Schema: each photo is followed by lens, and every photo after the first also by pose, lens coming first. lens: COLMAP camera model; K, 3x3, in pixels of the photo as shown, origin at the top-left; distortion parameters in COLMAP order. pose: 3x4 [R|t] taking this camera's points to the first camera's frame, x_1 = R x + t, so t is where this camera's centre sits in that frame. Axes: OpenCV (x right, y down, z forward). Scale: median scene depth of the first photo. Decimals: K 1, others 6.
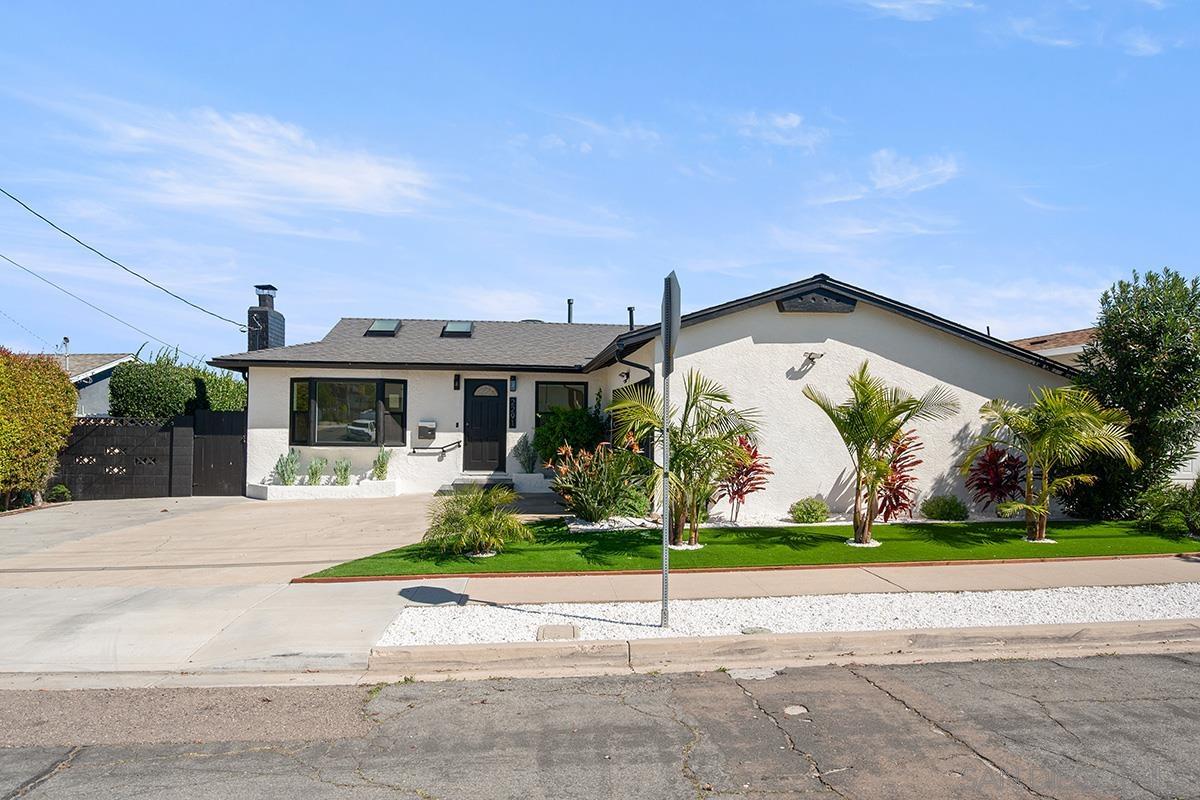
lens RADIAL K [[799.2, 0, 600.0], [0, 799.2, 400.0], [0, 0, 1]] dist [0.001649, 0.000125]
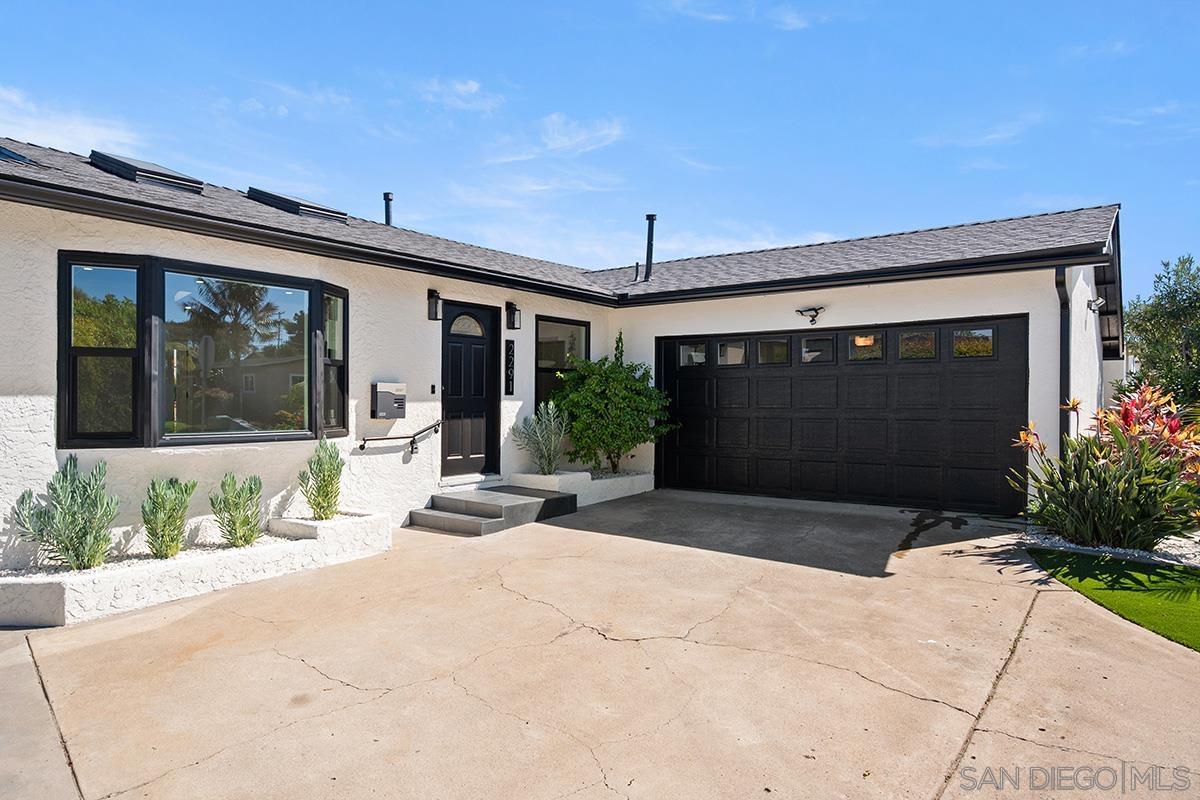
lens RADIAL K [[741.0, 0, 594.0], [0, 741.0, 393.8], [0, 0, 1]] dist [0.002262, -0.000097]
pose [[0.691297, -0.002965, 0.722565, -0.450220], [-0.020509, 0.999508, 0.023724, 0.021054], [-0.722280, -0.031219, 0.690896, 0.604437]]
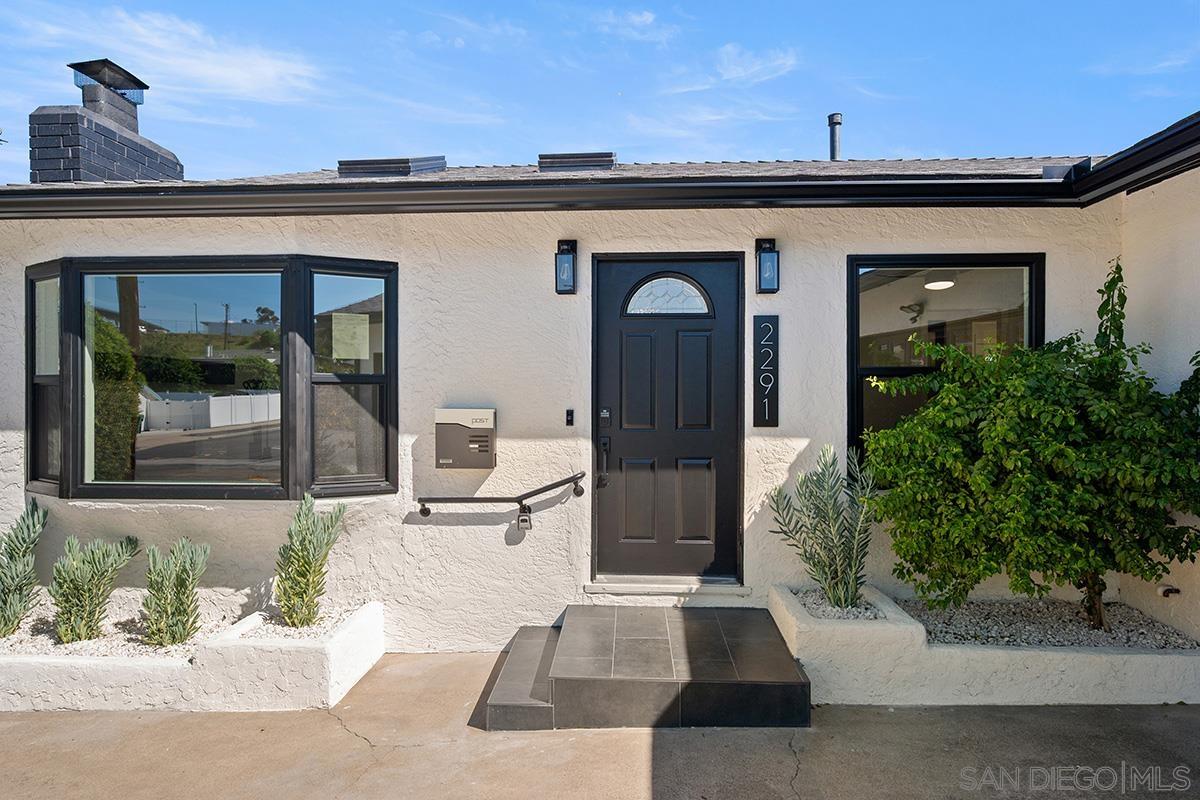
lens RADIAL K [[731.1, 0, 603.7], [0, 731.1, 398.7], [0, 0, 1]] dist [-0.001066, -0.000673]
pose [[0.986571, -0.009101, -0.163082, -0.124947], [0.015221, 0.999225, 0.036313, 0.015496], [0.162625, -0.038308, 0.985944, 0.750018]]
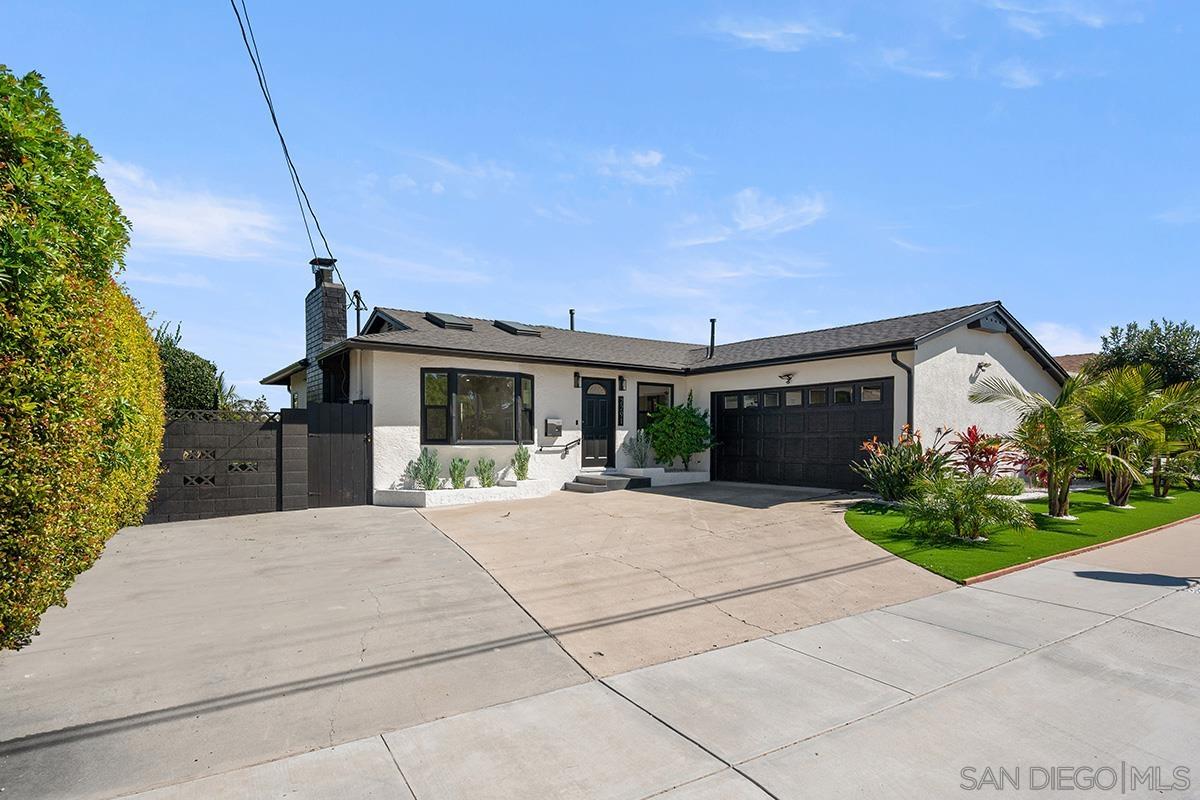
lens RADIAL K [[624.9, 0, 593.8], [0, 624.9, 443.9], [0, 0, 1]] dist [-0.004368, -0.000285]
pose [[0.878653, -0.012830, 0.477289, -0.538882], [-0.010165, 0.998910, 0.045565, 0.022274], [-0.477353, -0.044887, 0.877564, 0.299561]]
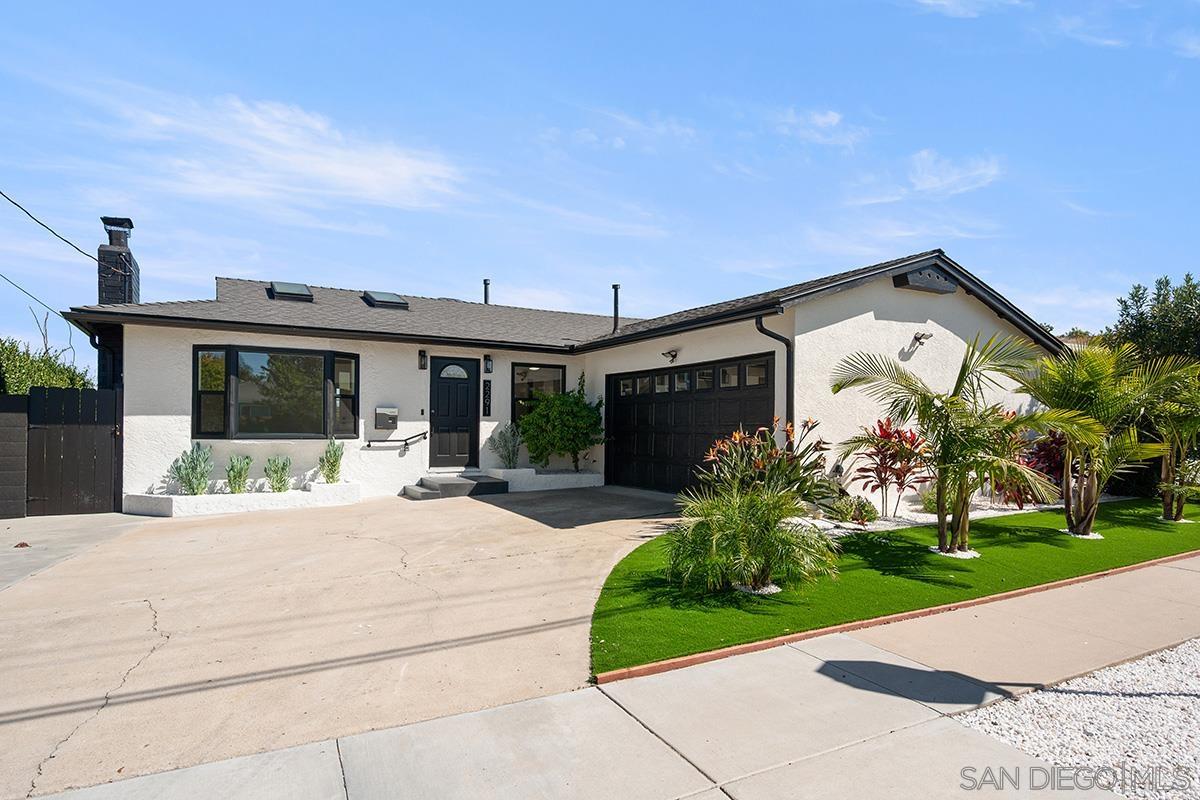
lens RADIAL K [[669.8, 0, 601.7], [0, 669.8, 423.8], [0, 0, 1]] dist [-0.002116, -0.000238]
pose [[0.920400, -0.000553, 0.390978, -0.279373], [-0.011952, 0.999492, 0.029551, 0.020855], [-0.390796, -0.031872, 0.919925, 0.297730]]
